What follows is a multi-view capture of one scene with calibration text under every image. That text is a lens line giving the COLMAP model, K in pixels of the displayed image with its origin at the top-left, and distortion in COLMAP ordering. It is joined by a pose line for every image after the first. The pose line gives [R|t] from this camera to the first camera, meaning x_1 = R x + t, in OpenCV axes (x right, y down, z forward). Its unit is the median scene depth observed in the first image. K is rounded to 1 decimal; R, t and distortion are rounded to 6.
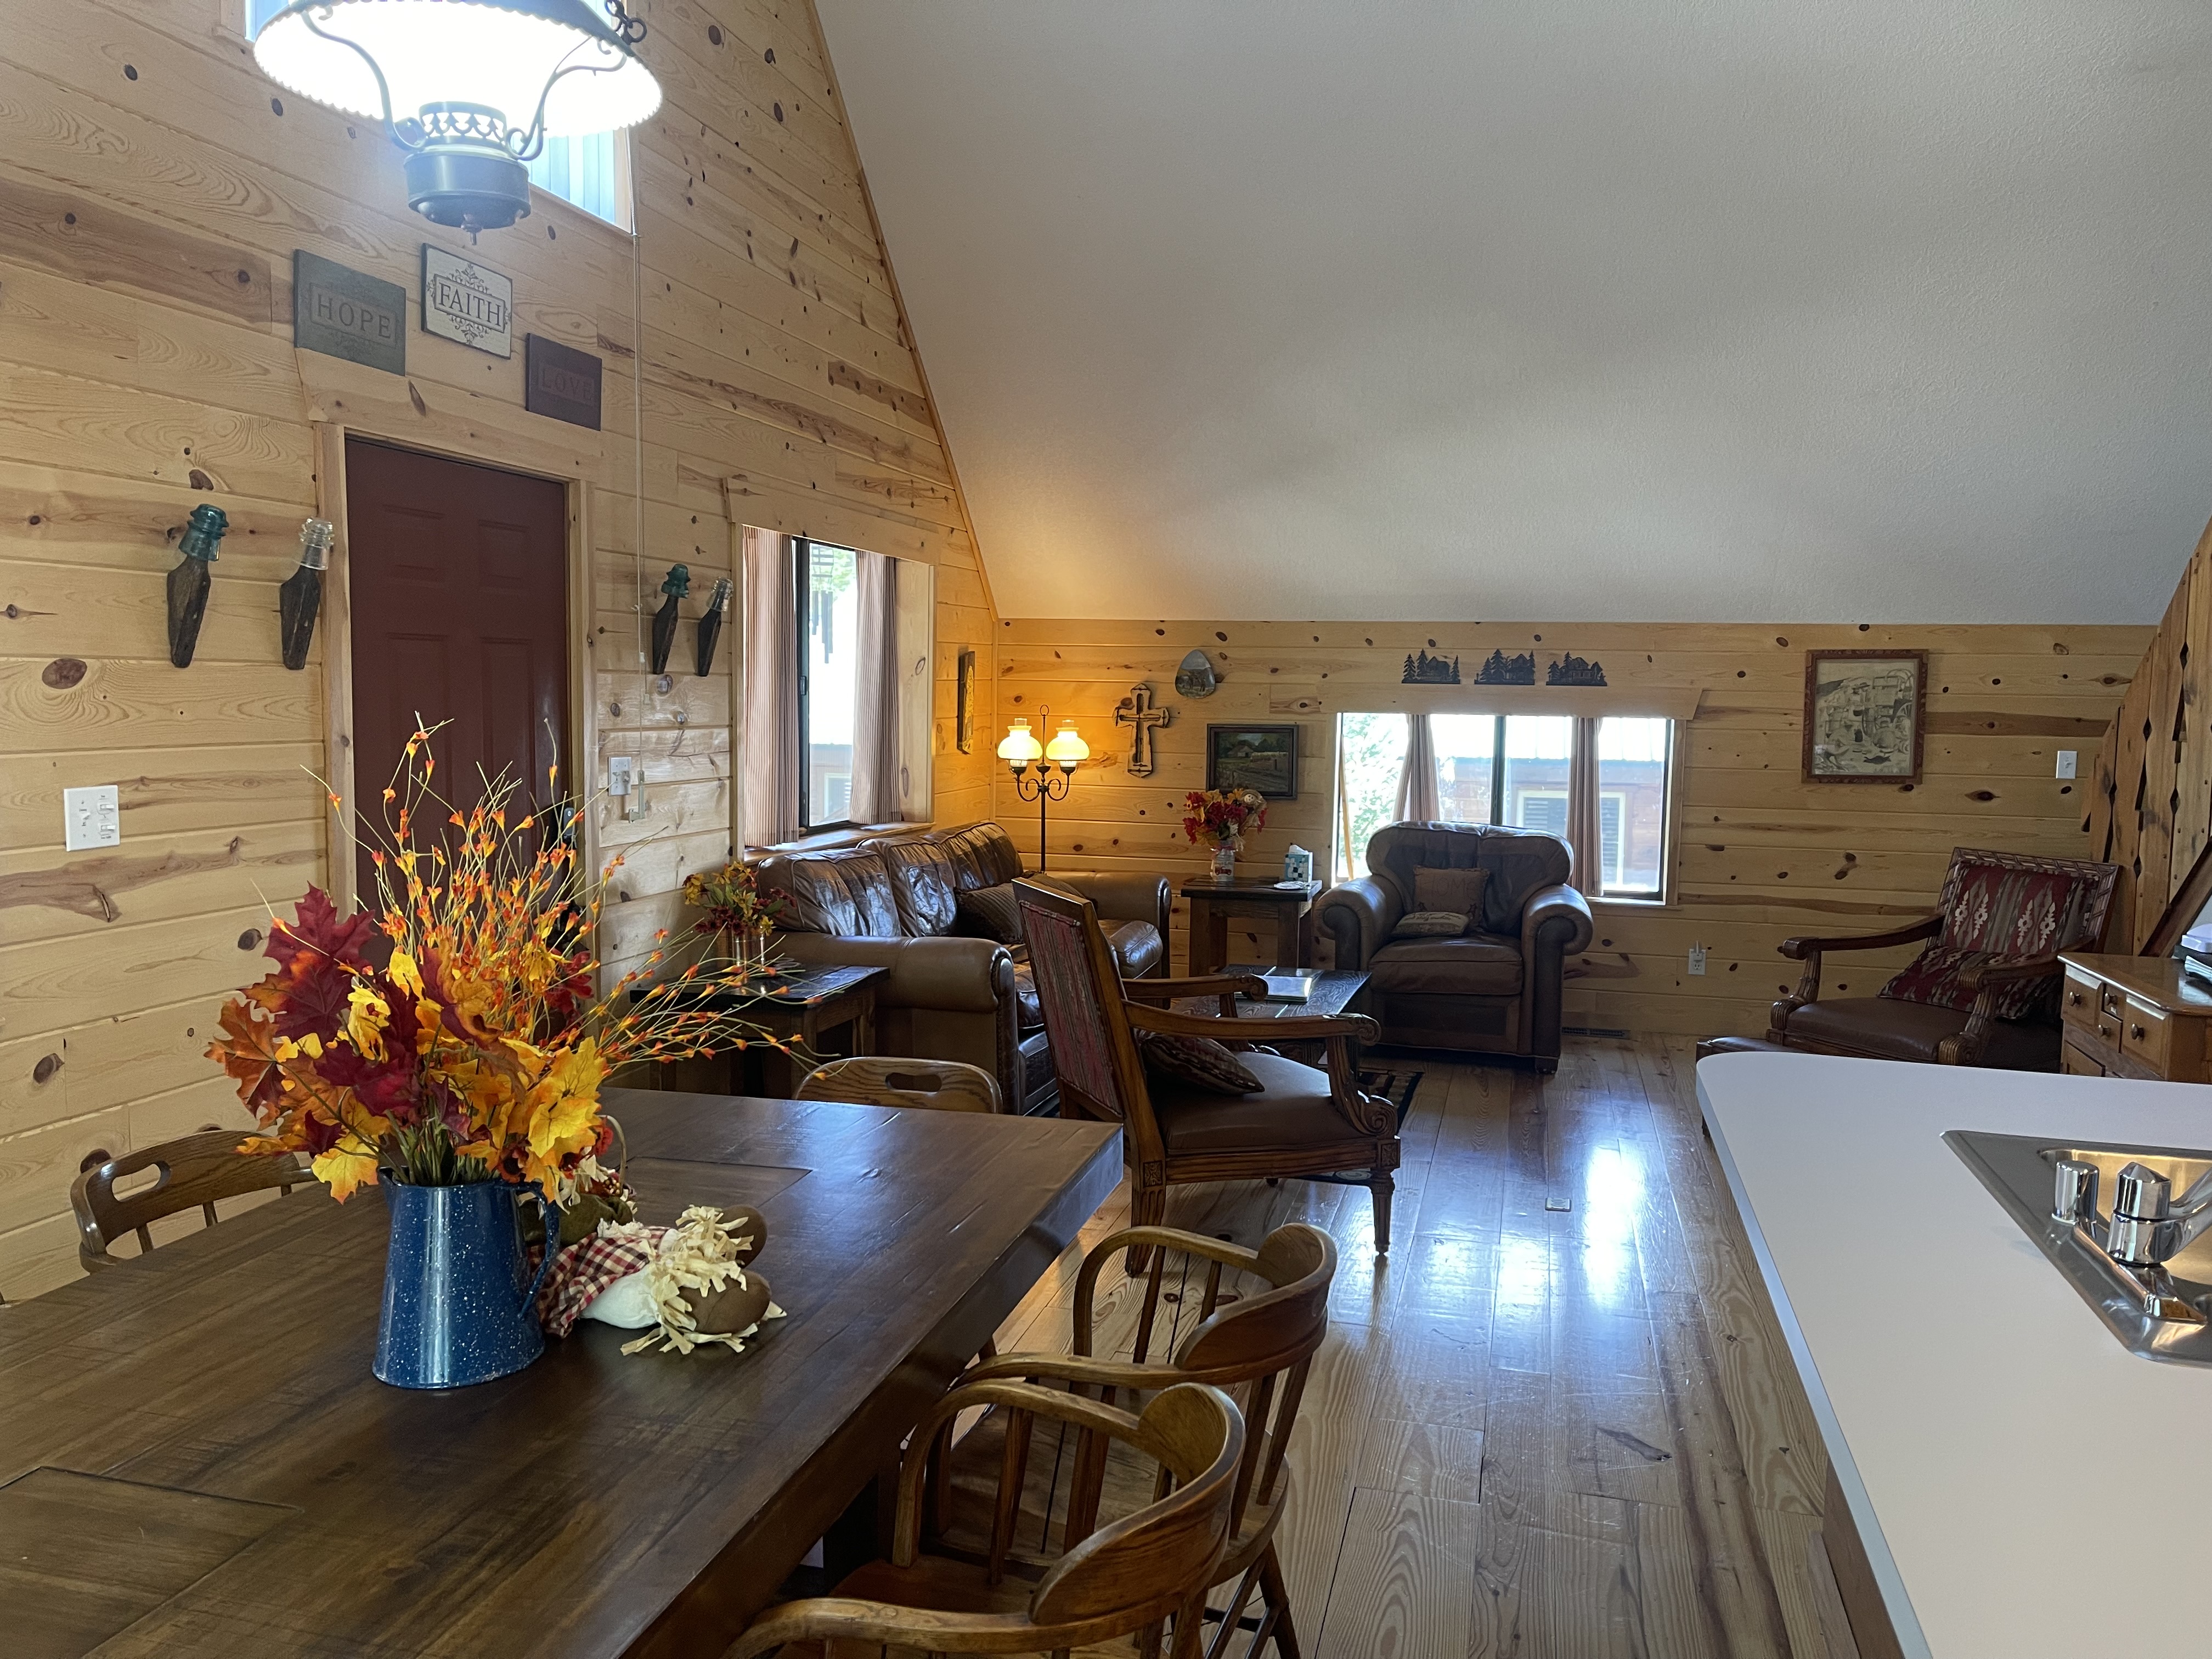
lens RADIAL K [[1663.2, 0, 1093.6], [0, 1663.2, 832.8], [0, 0, 1]] dist [0.076899, -0.104685]
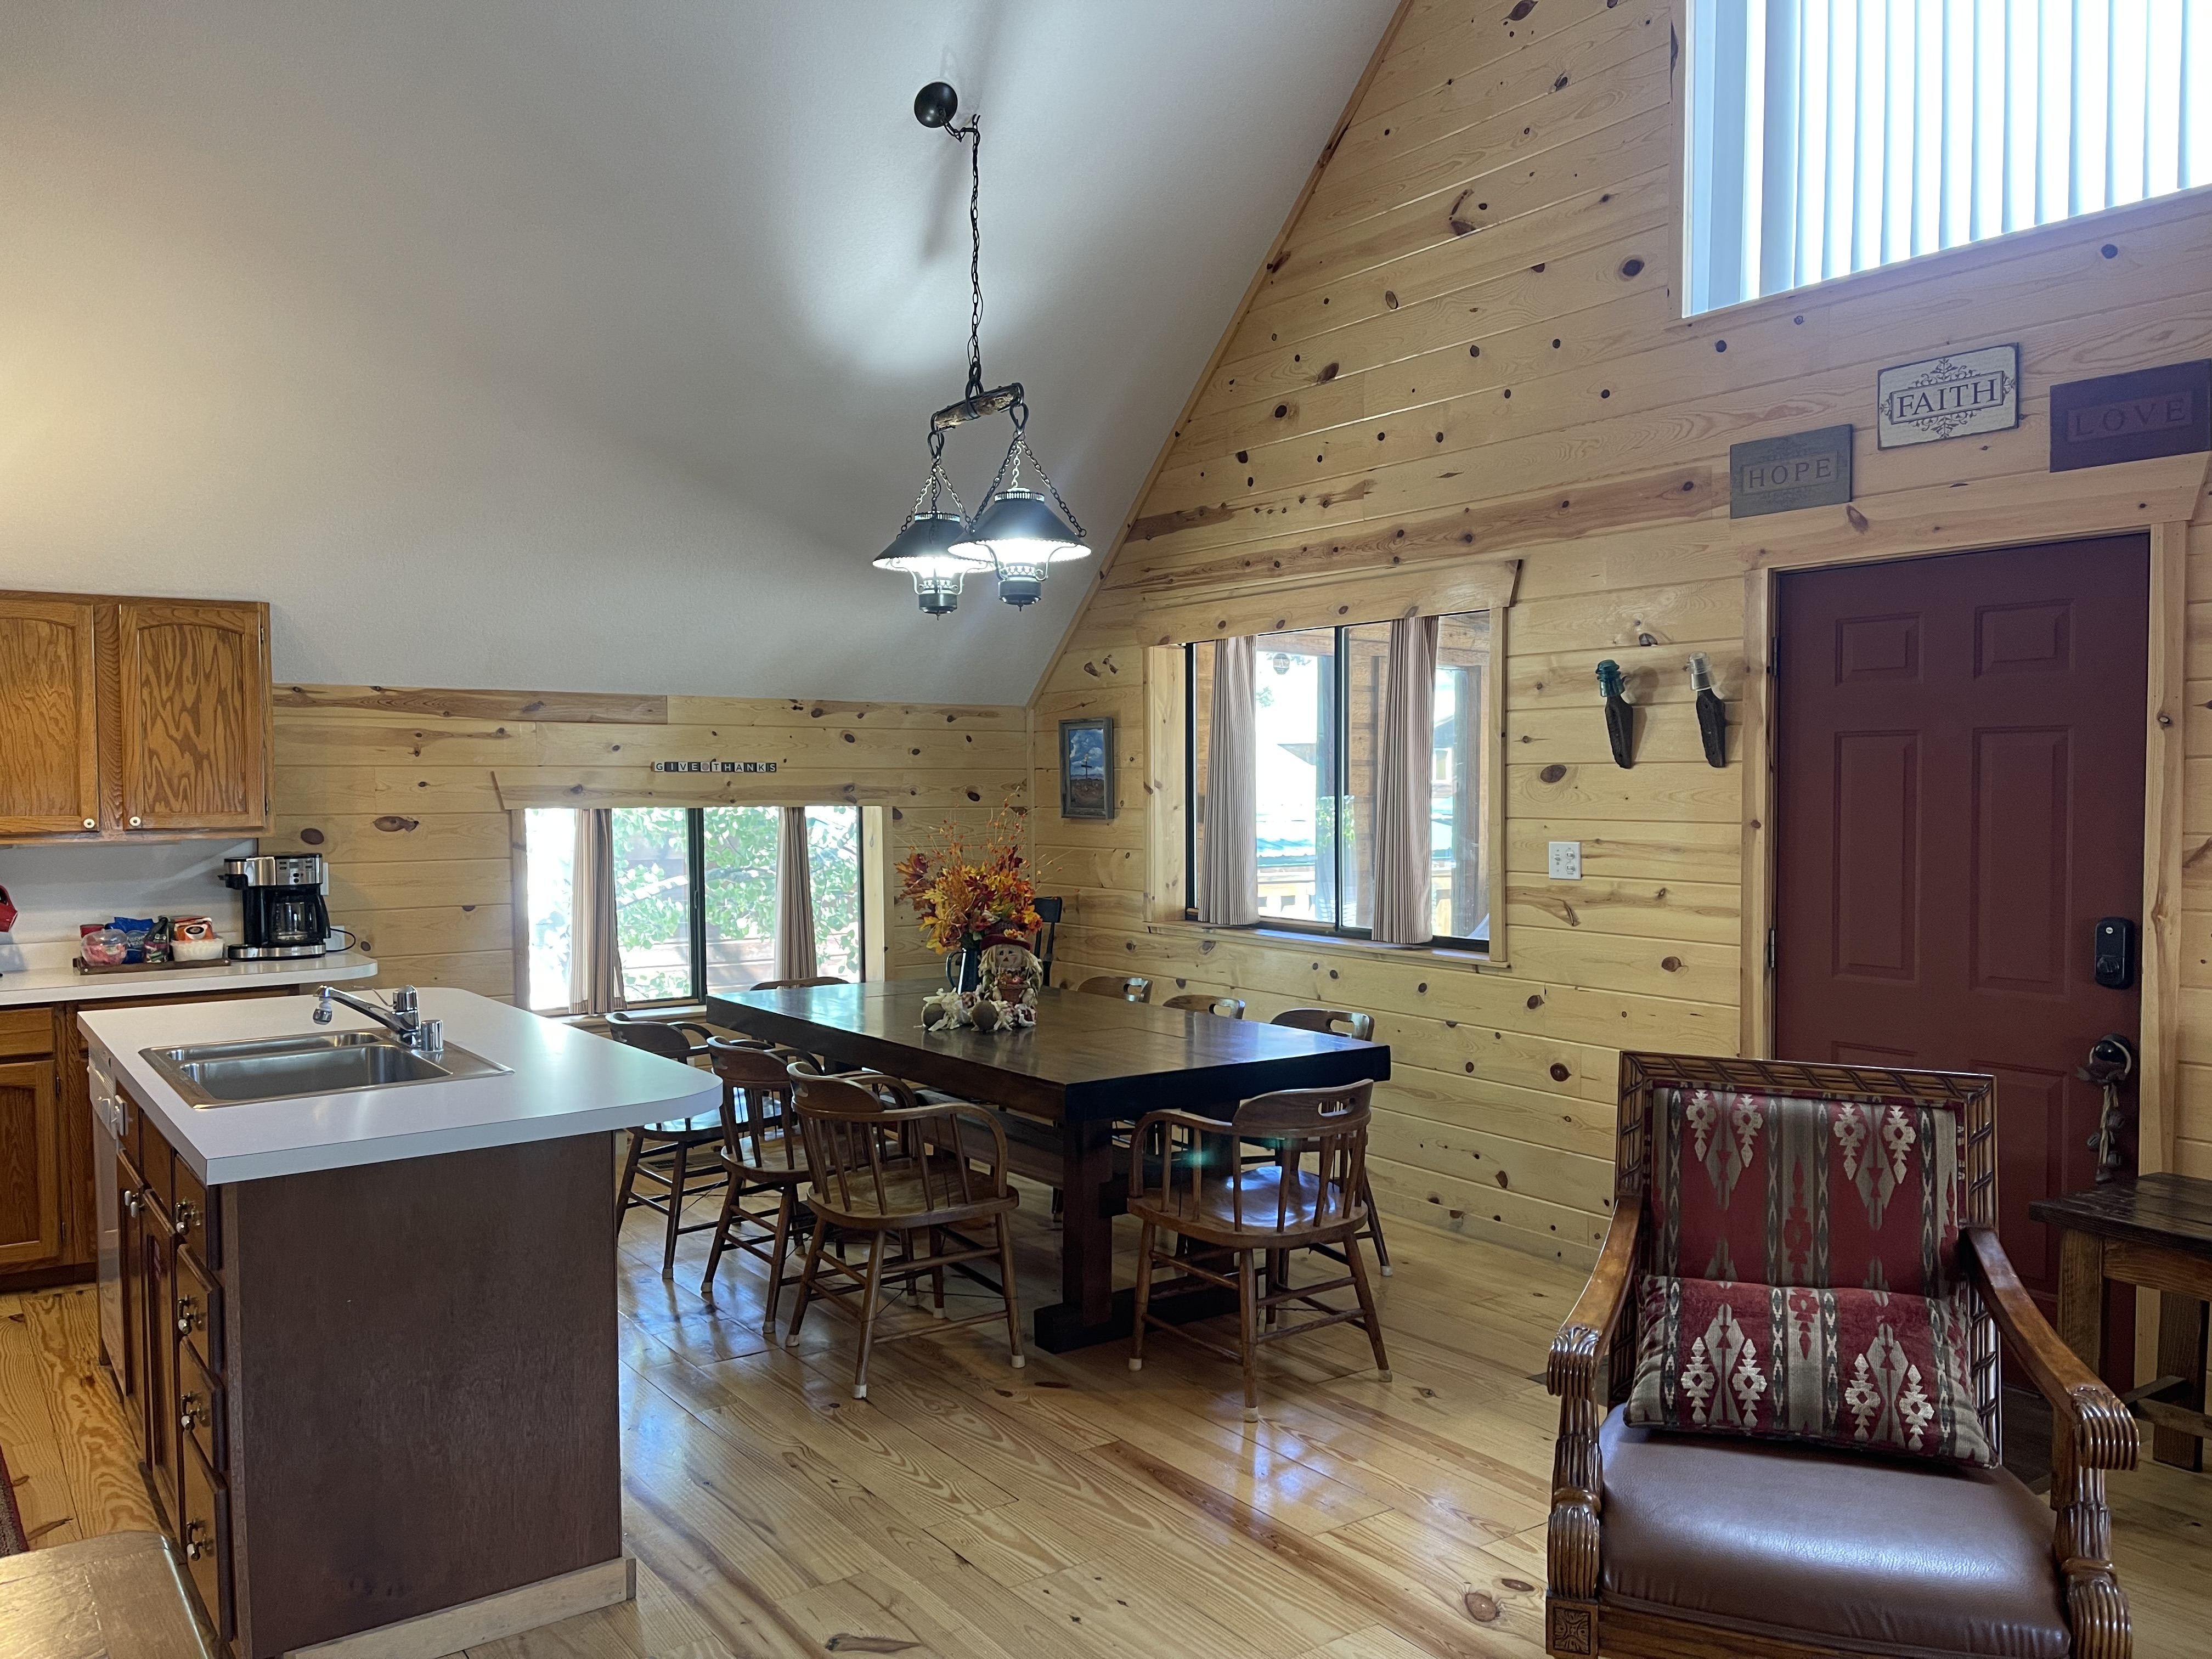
lens RADIAL K [[1663.2, 0, 1106.9], [0, 1663.2, 831.4], [0, 0, 1]] dist [0.076899, -0.104685]
pose [[-0.632568, 0.010503, -0.774434, 0.430923], [-0.076034, 0.994236, 0.075589, -0.057229], [0.770764, 0.106698, -0.628123, 0.758139]]
